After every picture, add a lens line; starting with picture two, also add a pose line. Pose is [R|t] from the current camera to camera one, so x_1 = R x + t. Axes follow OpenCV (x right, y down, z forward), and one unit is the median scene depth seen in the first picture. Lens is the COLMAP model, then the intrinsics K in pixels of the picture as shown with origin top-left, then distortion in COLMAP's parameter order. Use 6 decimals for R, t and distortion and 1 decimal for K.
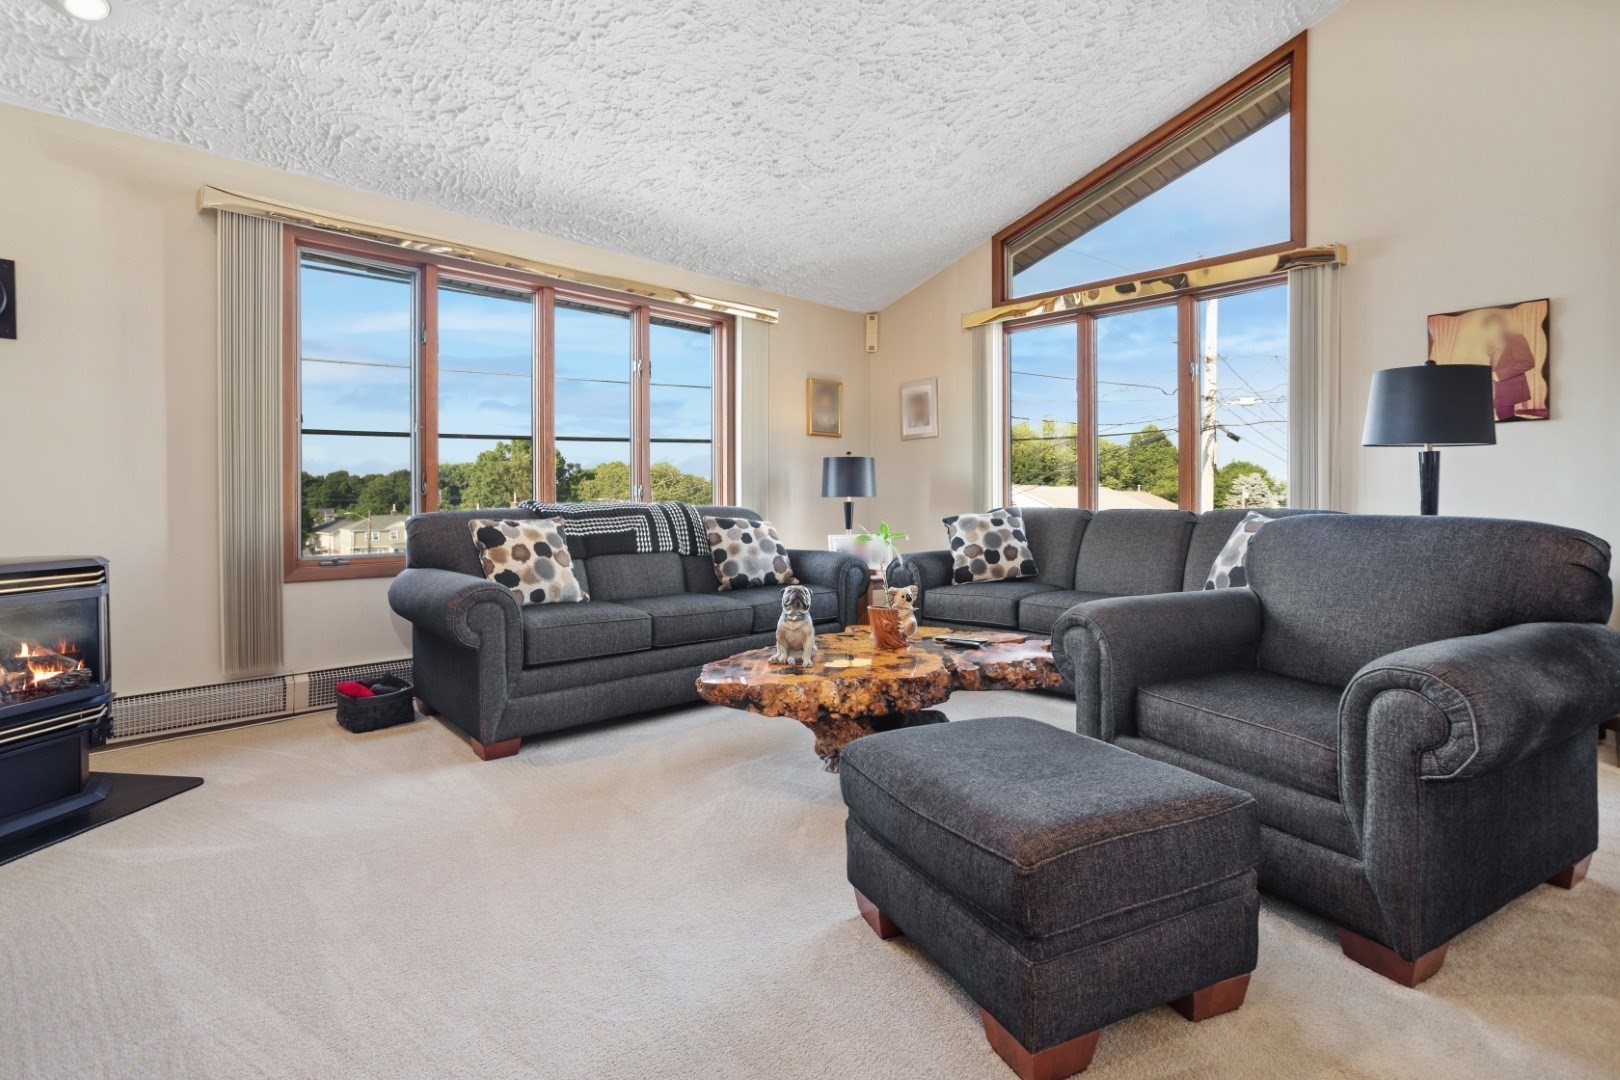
lens RADIAL K [[795.5, 0, 810.0], [0, 795.5, 500.6], [0, 0, 1]] dist [-0.027019, 0.000633]
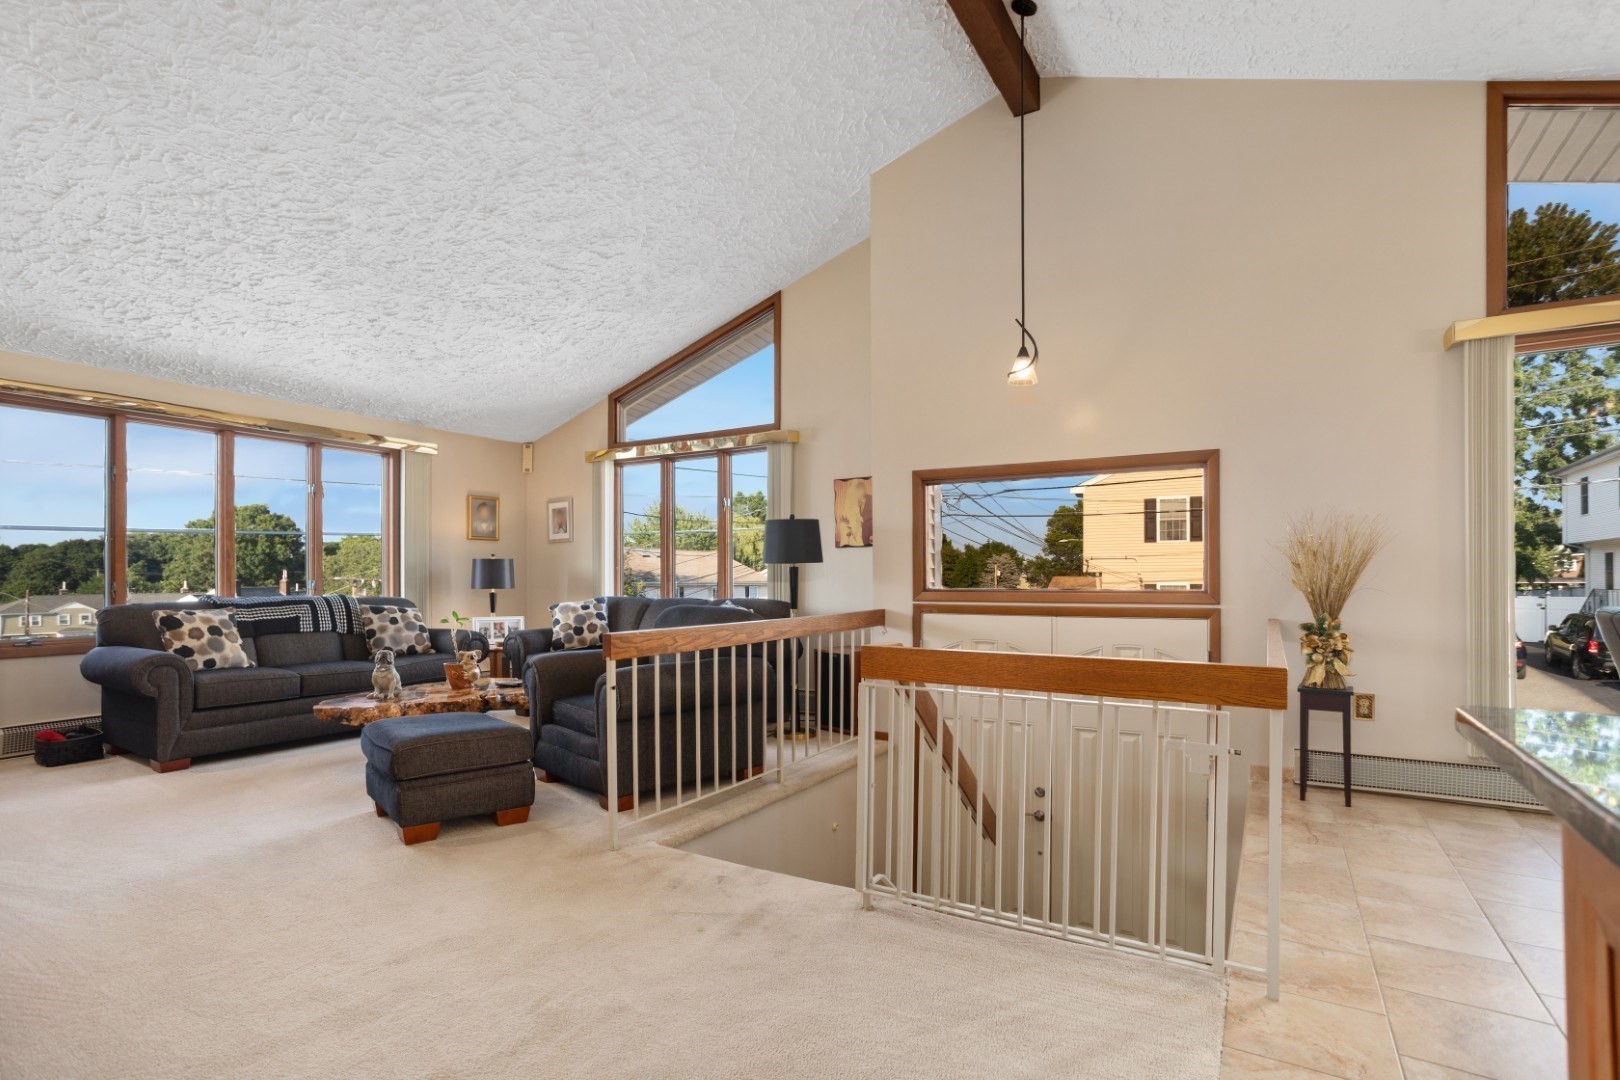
lens RADIAL K [[795.2, 0, 806.9], [0, 795.2, 571.9], [0, 0, 1]] dist [-0.042488, 0.023846]
pose [[0.962513, 0.001239, 0.271232, 0.281767], [0.001541, 0.999948, -0.010035, -0.025756], [-0.271230, 0.010077, 0.962462, -0.587416]]
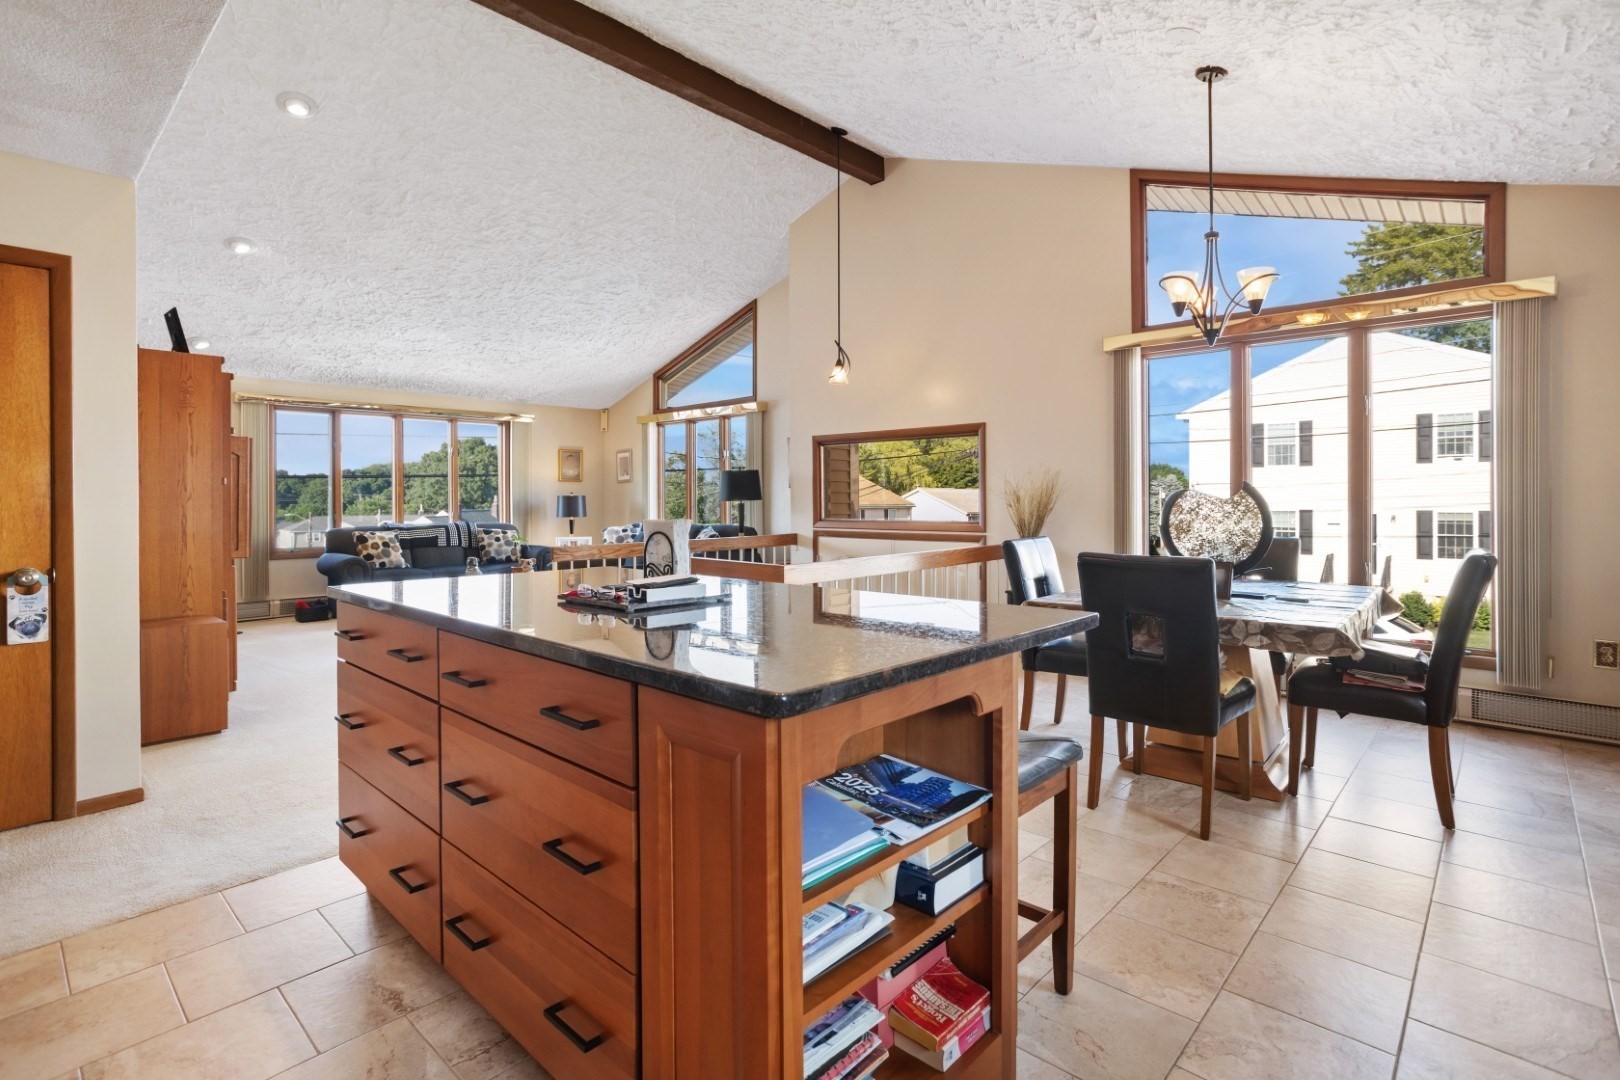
lens RADIAL K [[782.5, 0, 811.2], [0, 782.5, 498.9], [0, 0, 1]] dist [-0.061927, 0.039987]
pose [[0.997755, -0.004496, 0.066816, 0.704490], [0.004764, 0.999981, -0.003856, -0.052896], [-0.066797, 0.004166, 0.997758, -1.238531]]
